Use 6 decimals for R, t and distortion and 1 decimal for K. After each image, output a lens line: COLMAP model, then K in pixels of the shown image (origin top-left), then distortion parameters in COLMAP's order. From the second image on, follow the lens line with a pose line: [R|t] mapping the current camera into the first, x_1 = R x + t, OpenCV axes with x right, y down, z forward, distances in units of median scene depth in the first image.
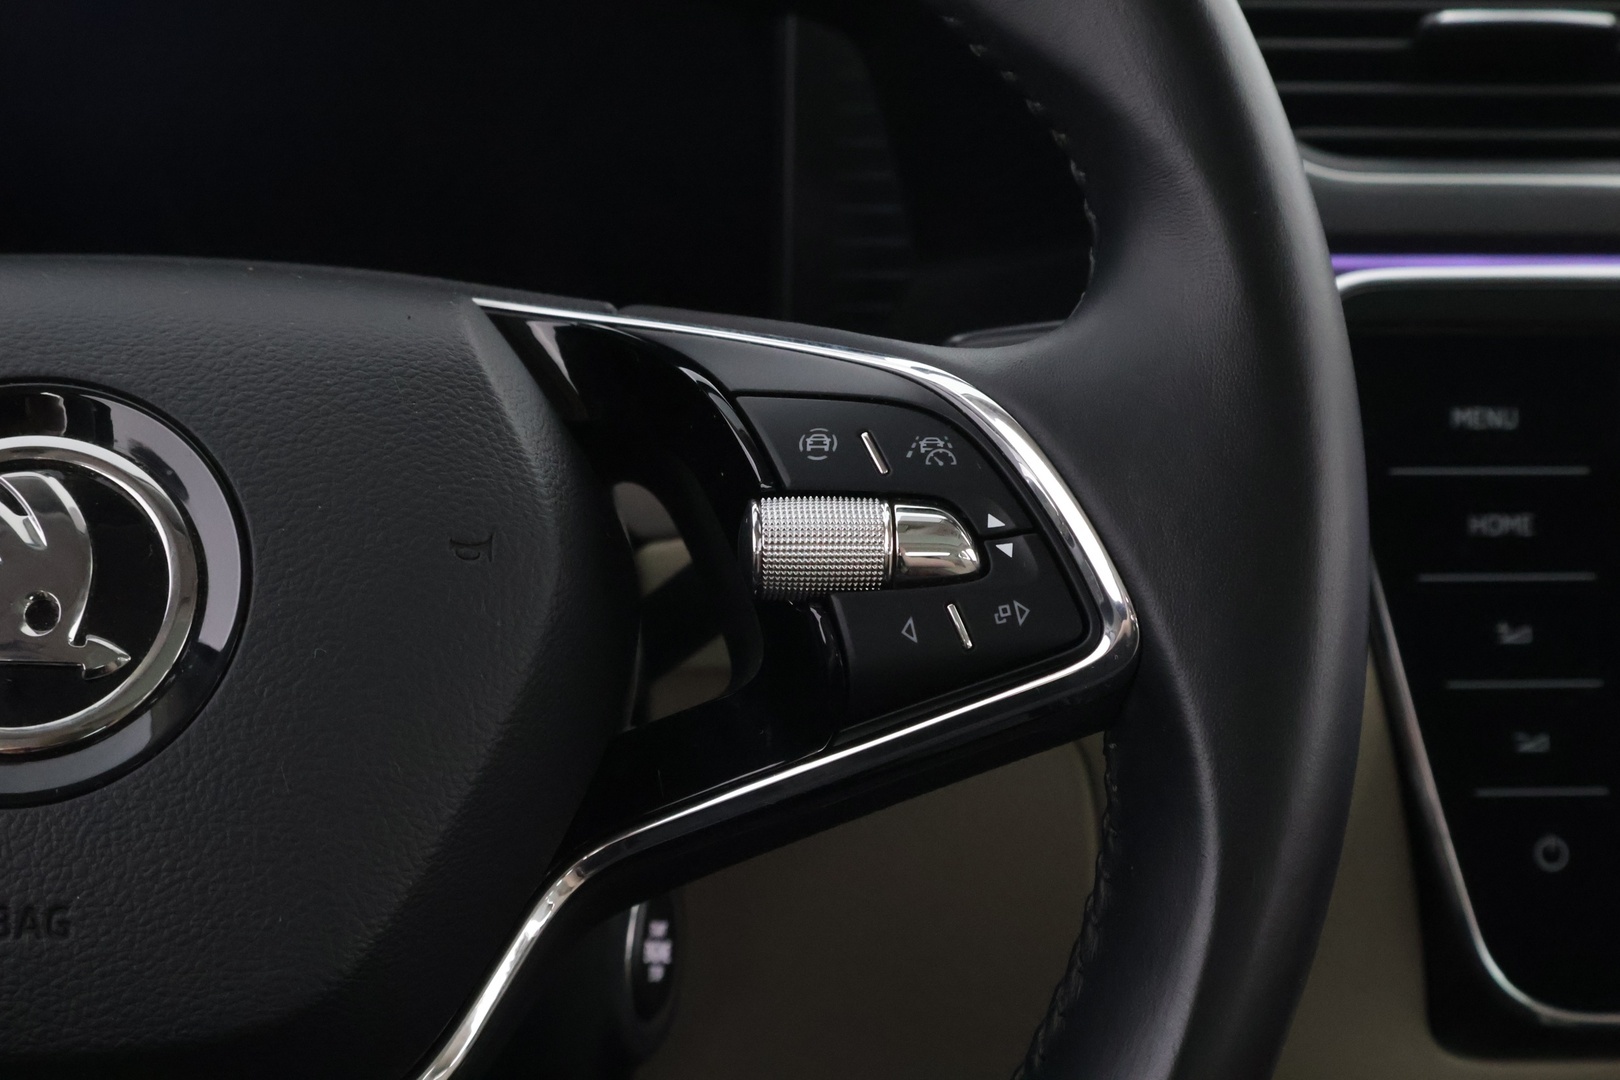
lens RADIAL K [[2590.7, 0, 807.3], [0, 2590.7, 540.4], [0, 0, 1]] dist [-0.010976, 0.000000]
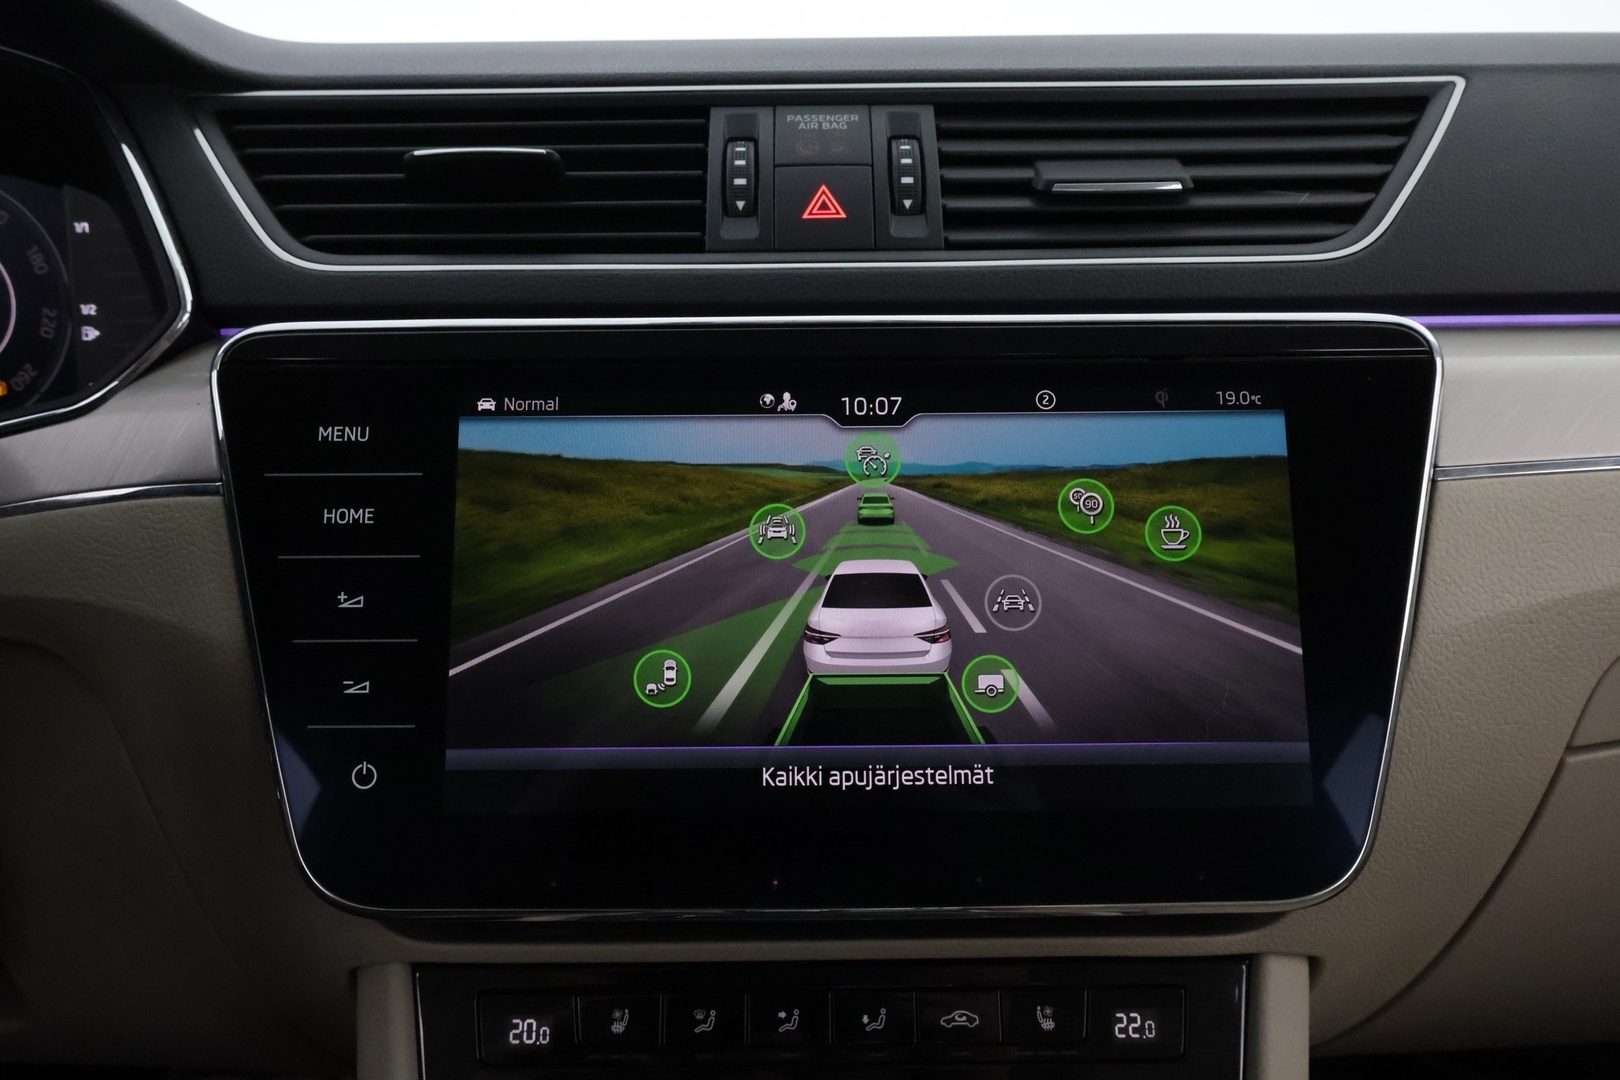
lens RADIAL K [[1392.3, 0, 815.0], [0, 1392.3, 537.9], [0, 0, 1]] dist [-0.003095, 0.024456]
pose [[0.994186, -0.015807, -0.106510, 0.747299], [0.008782, 0.997774, -0.066103, 0.068315], [0.107317, 0.064783, 0.992112, 0.453534]]
